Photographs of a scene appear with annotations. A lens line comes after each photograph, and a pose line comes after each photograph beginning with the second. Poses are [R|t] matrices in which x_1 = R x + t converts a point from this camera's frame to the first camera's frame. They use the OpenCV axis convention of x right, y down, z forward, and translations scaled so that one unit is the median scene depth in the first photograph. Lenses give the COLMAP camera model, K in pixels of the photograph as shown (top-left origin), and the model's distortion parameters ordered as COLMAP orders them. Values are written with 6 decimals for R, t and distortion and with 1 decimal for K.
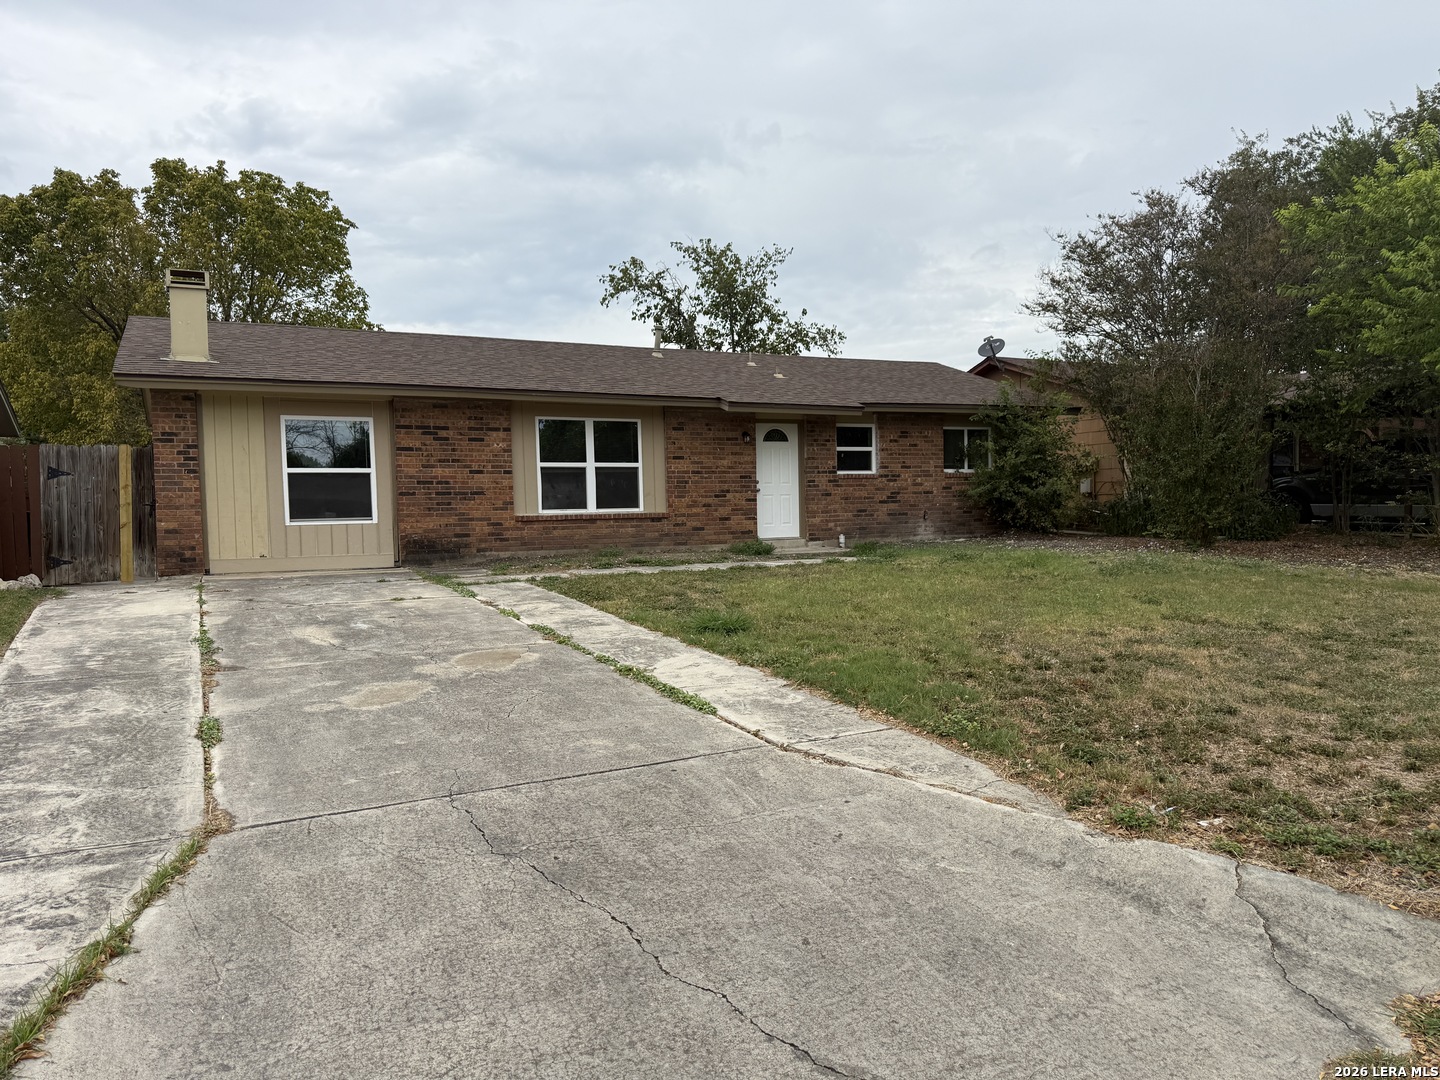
lens RADIAL K [[1015.7, 0, 720.0], [0, 1015.7, 540.0], [0, 0, 1]] dist [0.113930, -0.179152]
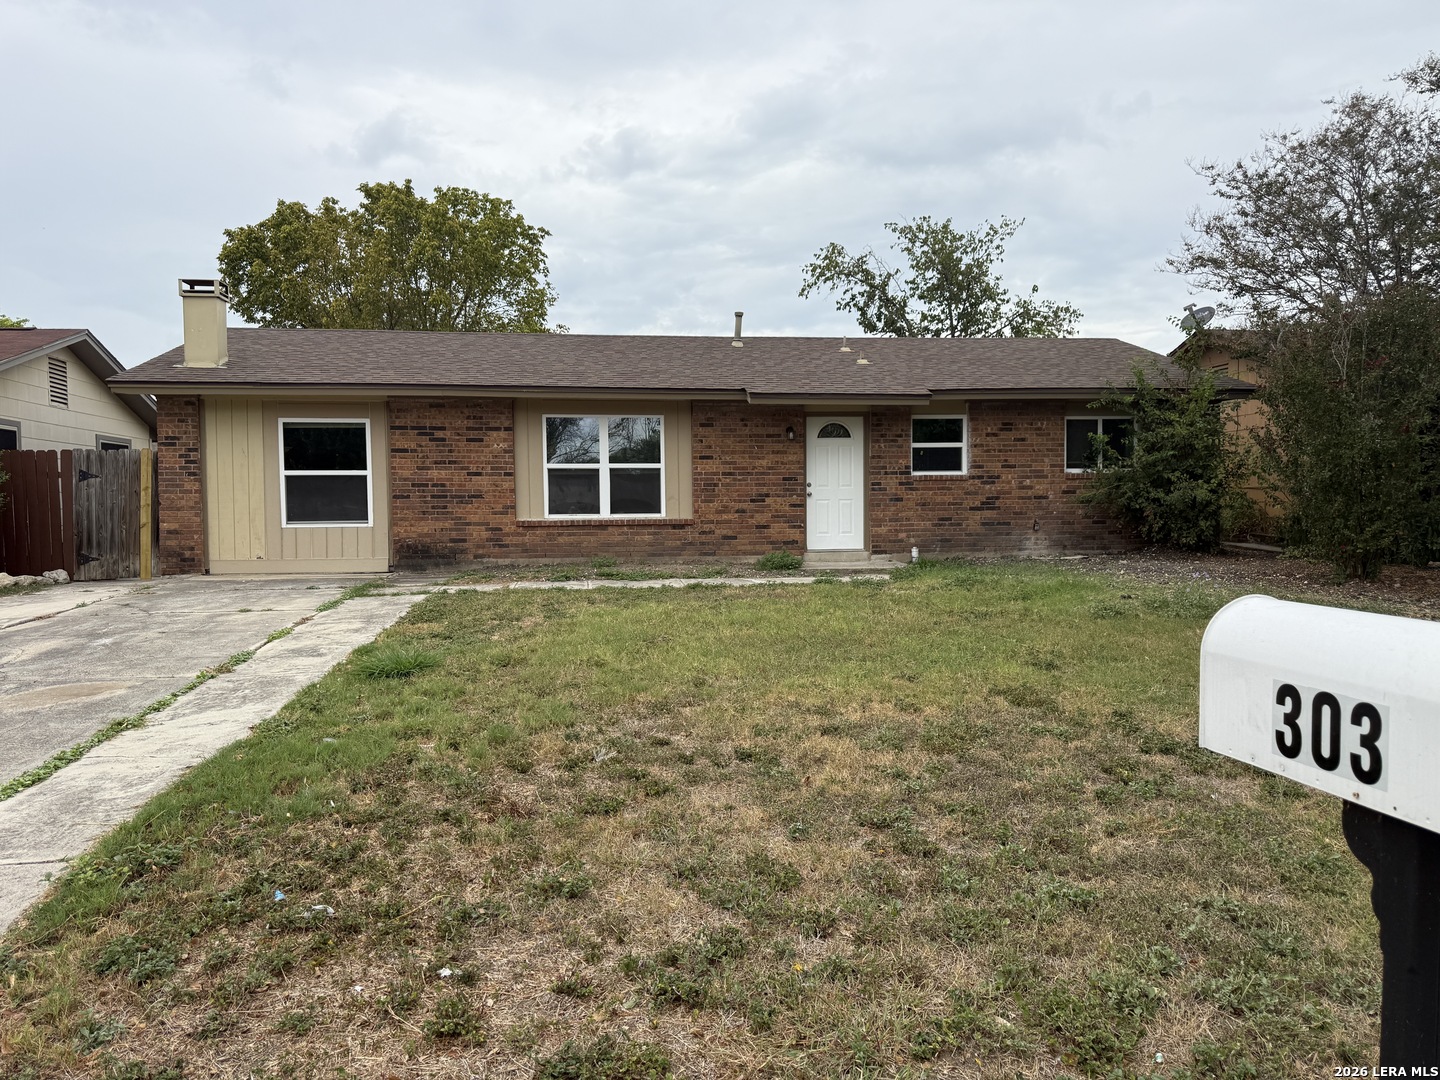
lens RADIAL K [[1015.7, 0, 720.0], [0, 1015.7, 540.0], [0, 0, 1]] dist [0.113930, -0.179152]
pose [[0.945294, 0.020705, -0.325562, 0.251513], [-0.020028, 0.999785, 0.005430, -0.013157], [0.325604, 0.001387, 0.945505, 0.154996]]
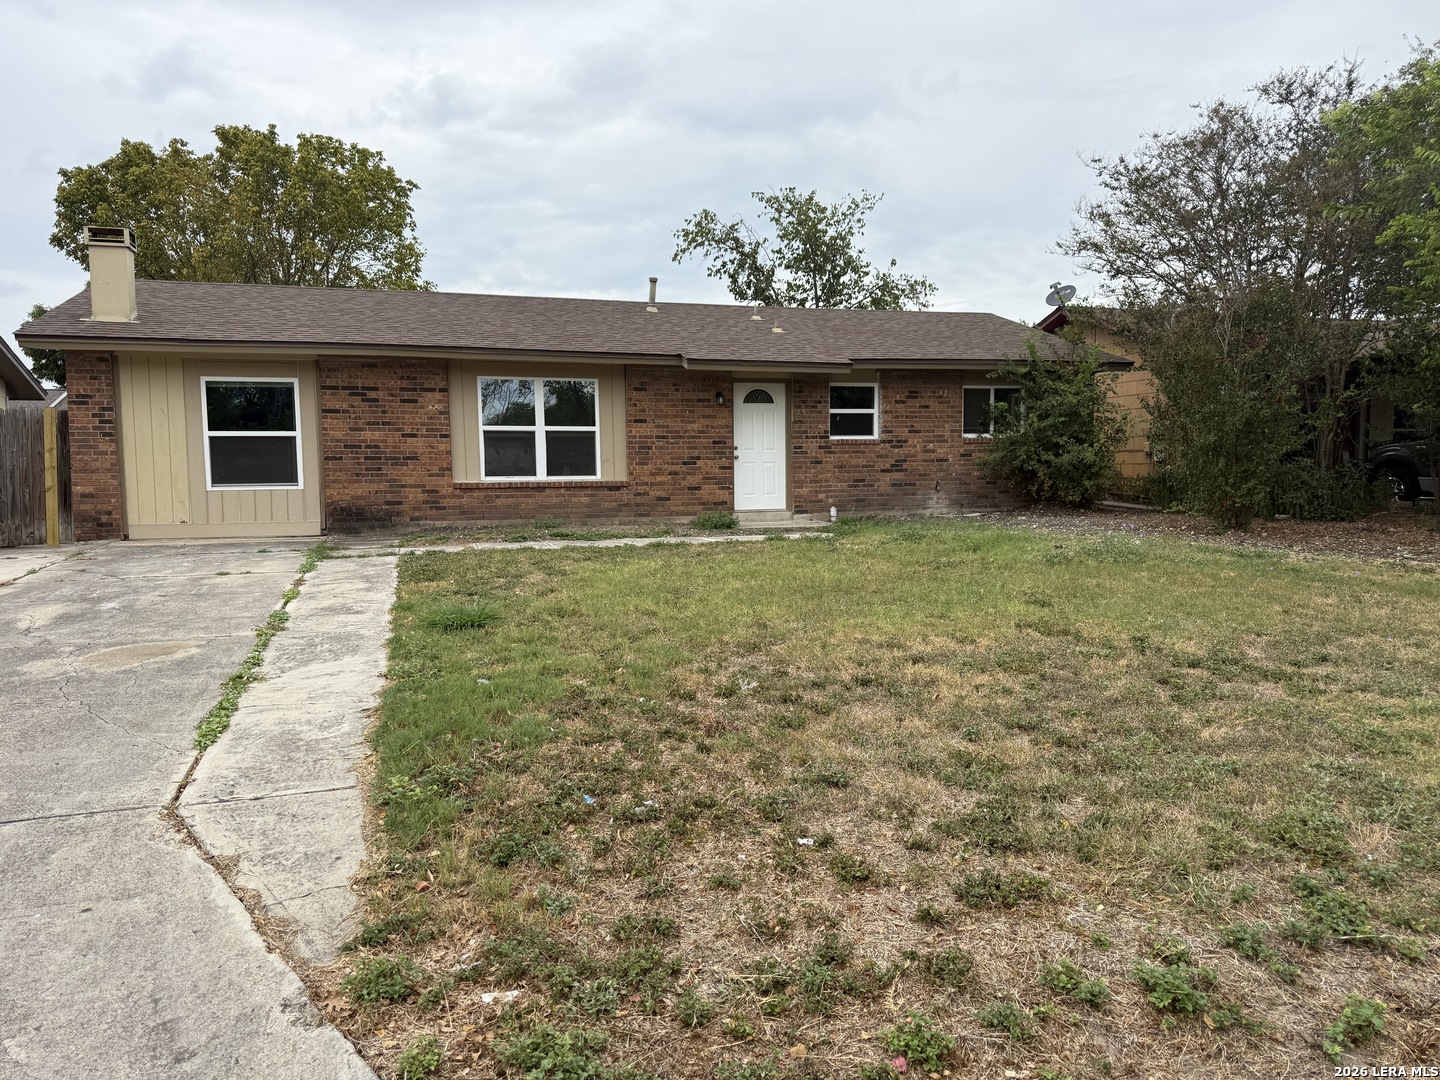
lens RADIAL K [[1015.7, 0, 720.0], [0, 1015.7, 540.0], [0, 0, 1]] dist [0.113930, -0.179152]
pose [[0.986769, 0.019366, -0.160974, 0.172792], [-0.013562, 0.999220, 0.037075, -0.008305], [0.161566, -0.034401, 0.986262, 0.098104]]
